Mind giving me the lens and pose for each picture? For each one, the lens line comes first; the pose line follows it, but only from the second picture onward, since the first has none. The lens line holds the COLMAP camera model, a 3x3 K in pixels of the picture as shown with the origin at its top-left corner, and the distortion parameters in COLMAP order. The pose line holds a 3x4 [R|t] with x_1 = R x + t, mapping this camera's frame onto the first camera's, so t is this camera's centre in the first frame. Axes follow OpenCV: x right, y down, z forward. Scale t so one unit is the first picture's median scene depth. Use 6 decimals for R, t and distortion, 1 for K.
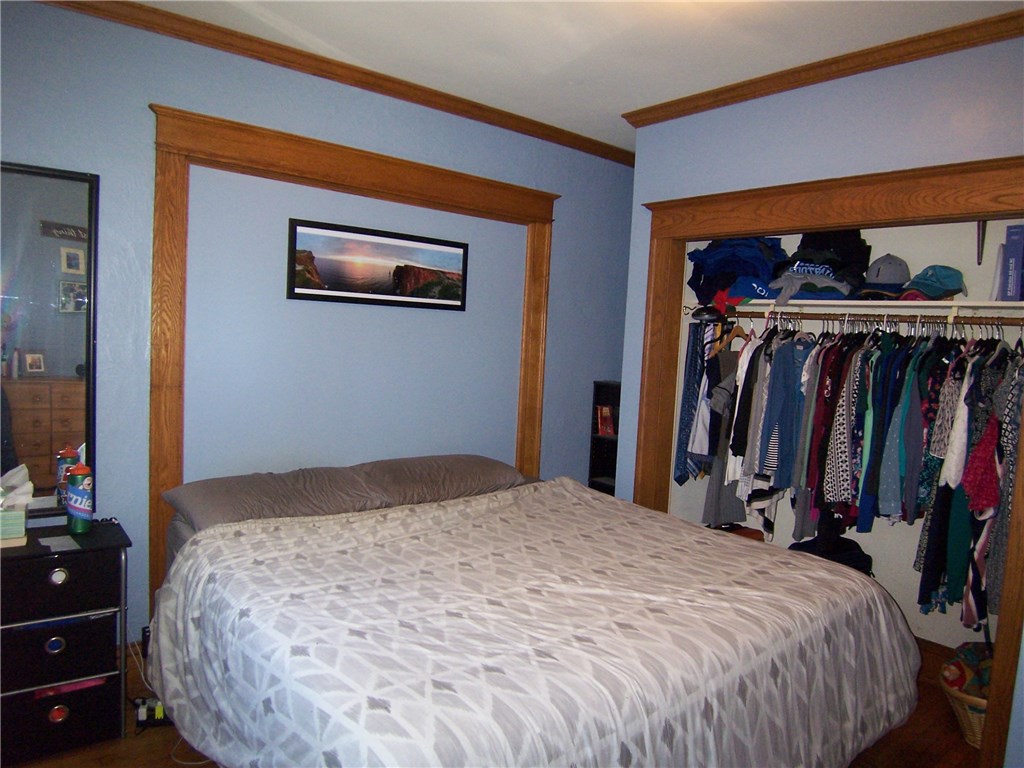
lens RADIAL K [[686.0, 0, 512.0], [0, 686.0, 385.1], [0, 0, 1]] dist [-0.024731, -0.027600]
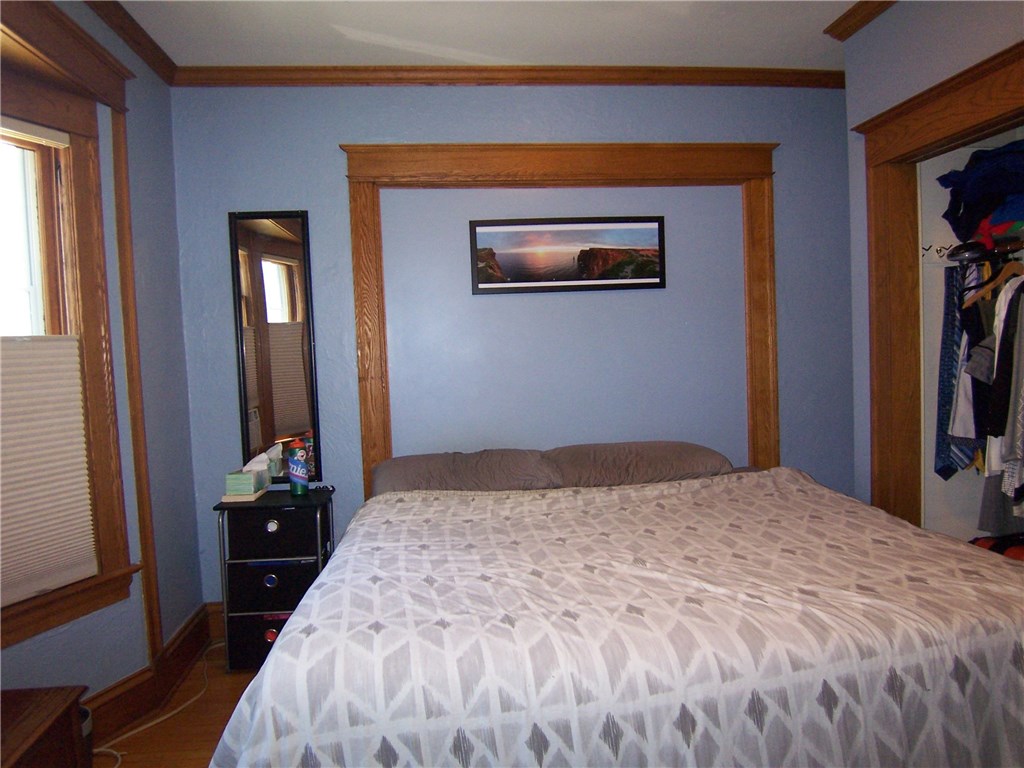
lens RADIAL K [[686.0, 0, 510.9], [0, 686.0, 387.1], [0, 0, 1]] dist [-0.024731, -0.027600]
pose [[0.831989, -0.049004, -0.552624, 0.361119], [0.039517, 0.998796, -0.029074, 0.063121], [0.553384, 0.002351, 0.832923, 0.136274]]
